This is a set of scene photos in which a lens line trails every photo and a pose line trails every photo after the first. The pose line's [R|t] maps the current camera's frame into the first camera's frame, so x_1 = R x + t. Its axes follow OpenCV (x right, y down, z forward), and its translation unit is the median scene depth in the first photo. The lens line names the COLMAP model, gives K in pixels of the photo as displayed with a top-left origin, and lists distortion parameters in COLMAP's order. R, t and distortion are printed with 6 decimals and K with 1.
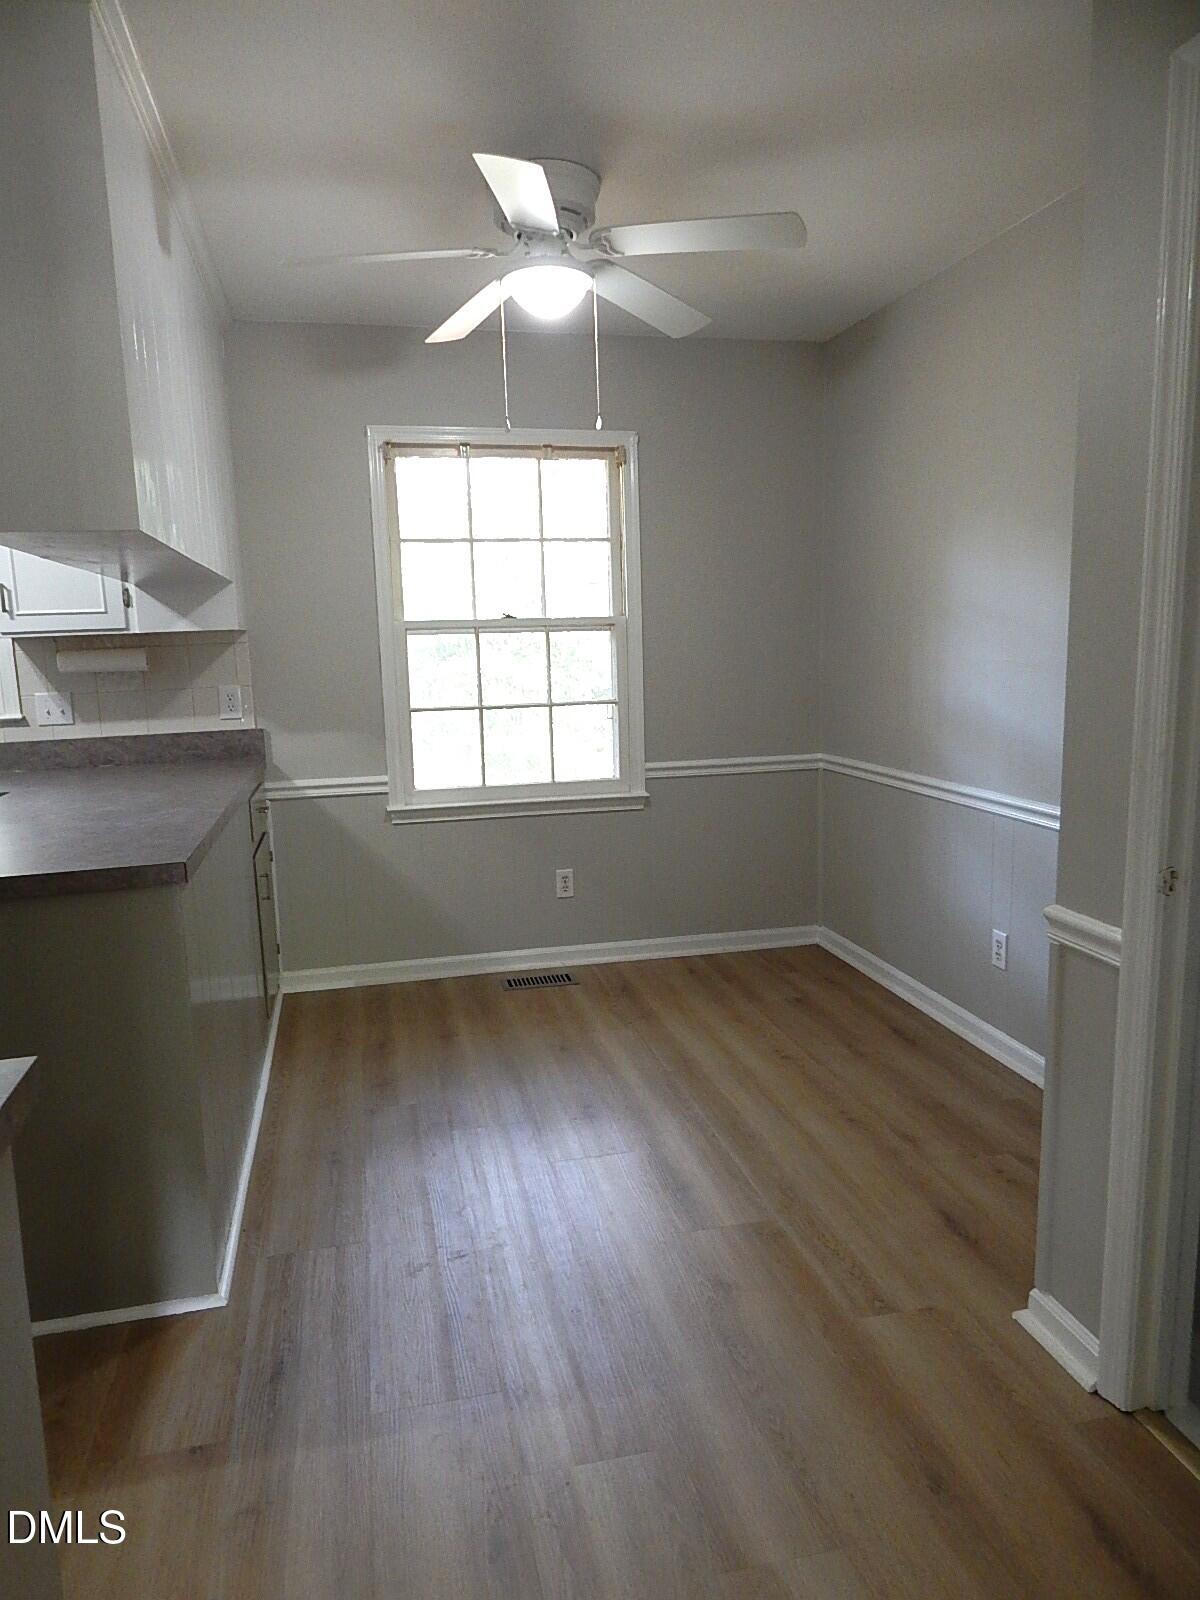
lens RADIAL K [[1058.2, 0, 596.9], [0, 1058.2, 798.3], [0, 0, 1]] dist [0.007445, -0.007781]
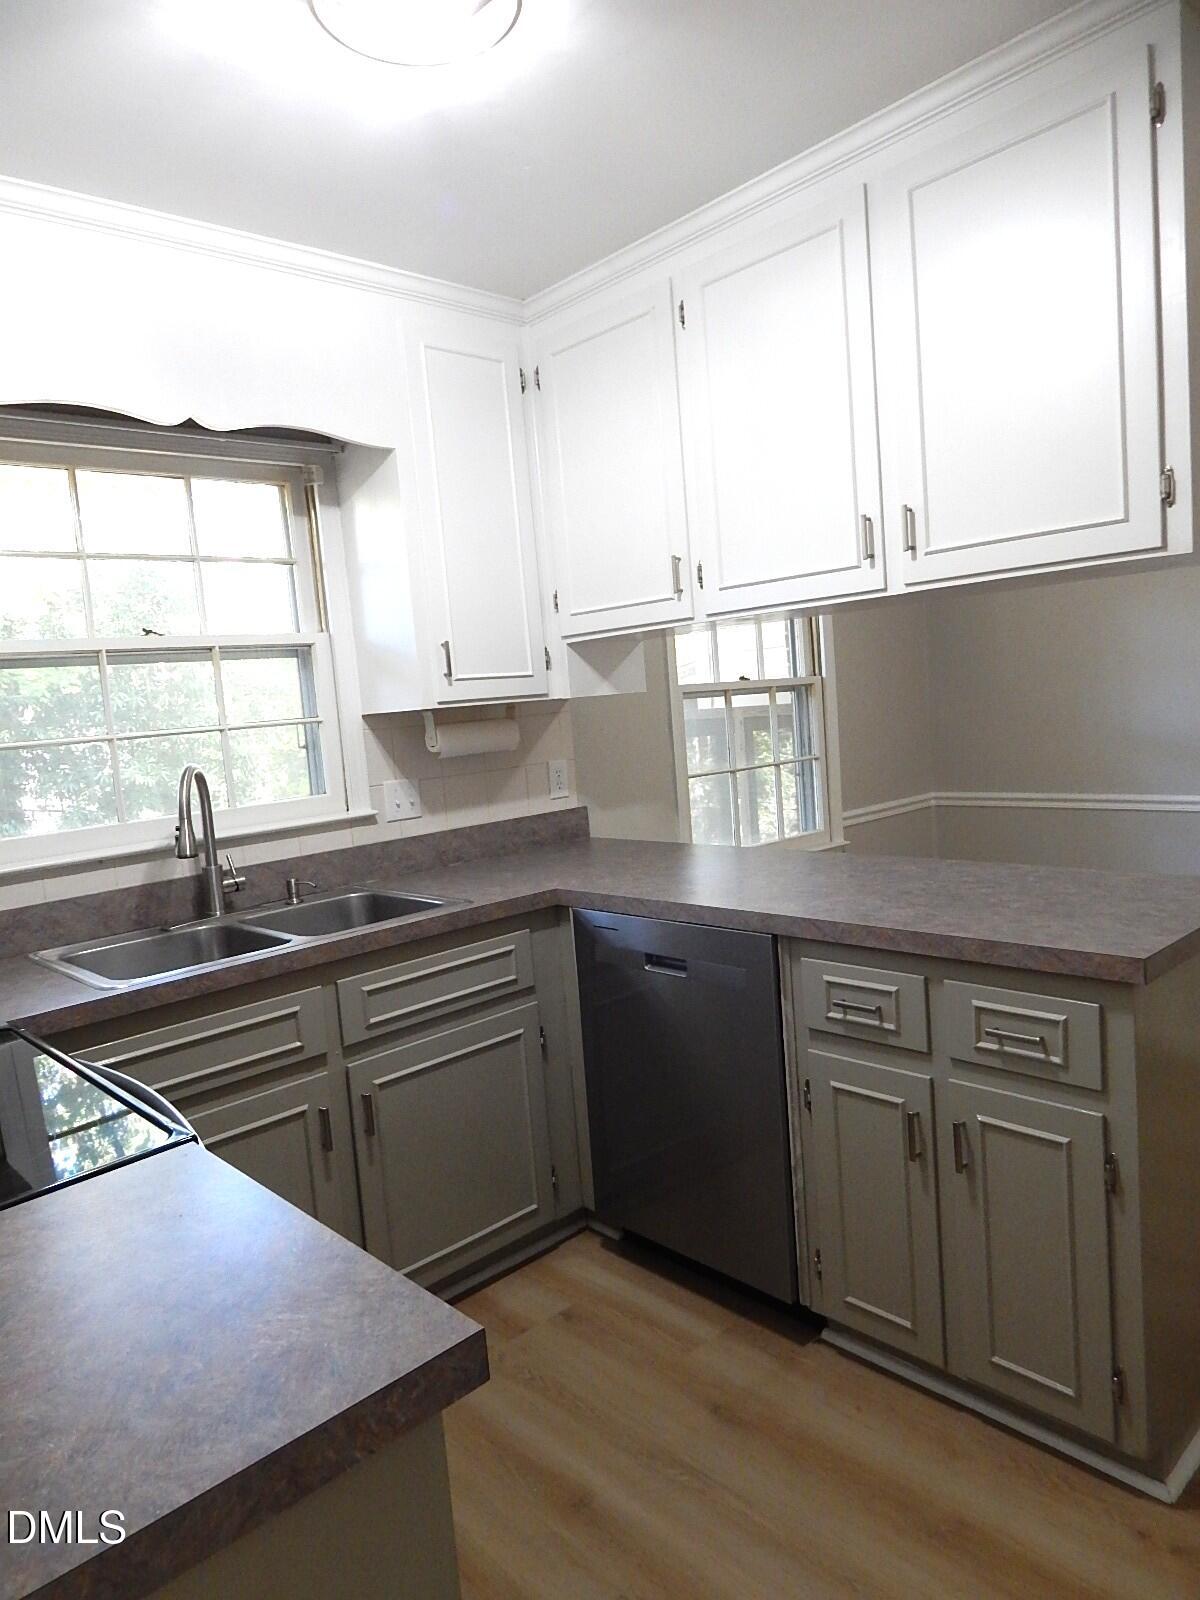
lens RADIAL K [[1058.2, 0, 613.4], [0, 1058.2, 796.1], [0, 0, 1]] dist [0.007445, -0.007781]
pose [[0.864783, -0.084380, 0.495006, -0.762388], [0.133247, 0.989002, -0.064196, -0.013565], [-0.484145, 0.121473, 0.866515, 0.214850]]
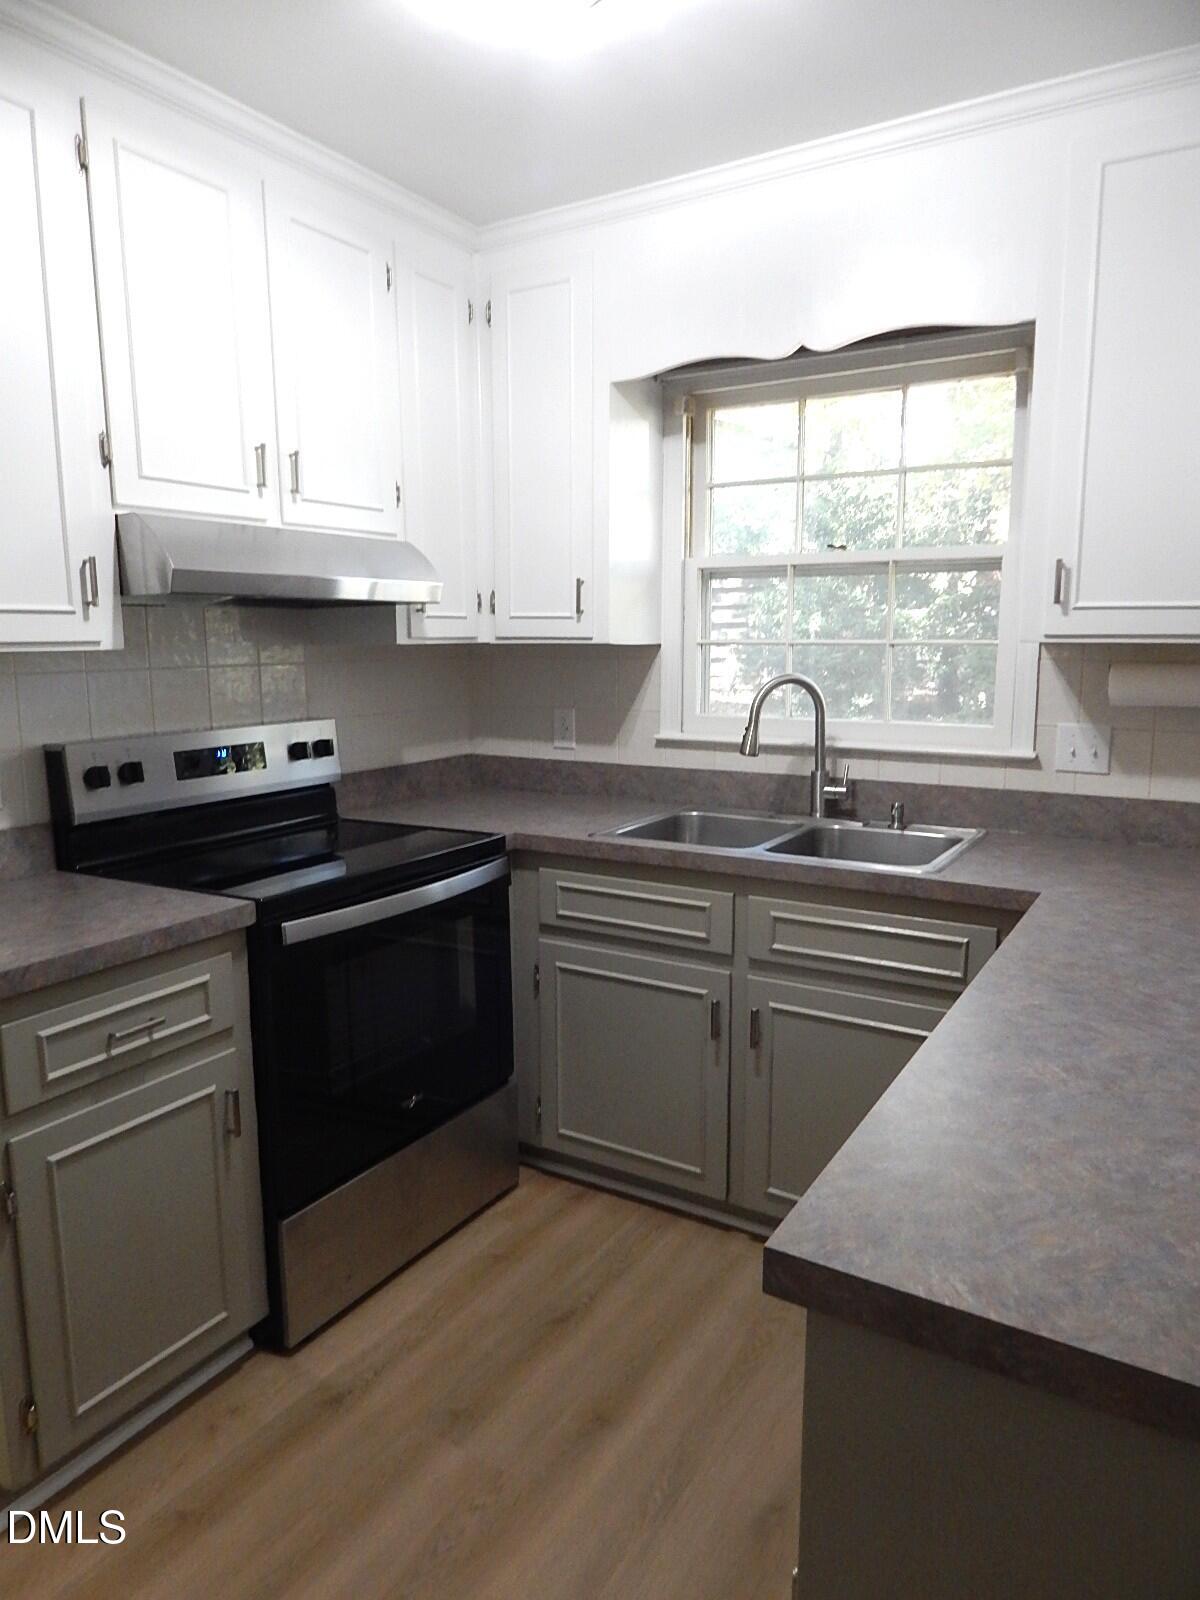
lens RADIAL K [[1058.2, 0, 613.5], [0, 1058.2, 802.8], [0, 0, 1]] dist [0.007445, -0.007781]
pose [[0.717555, 0.142828, -0.681700, -0.259267], [-0.138158, 0.988488, 0.061681, -0.050260], [0.682662, 0.049923, 0.729027, 0.305315]]
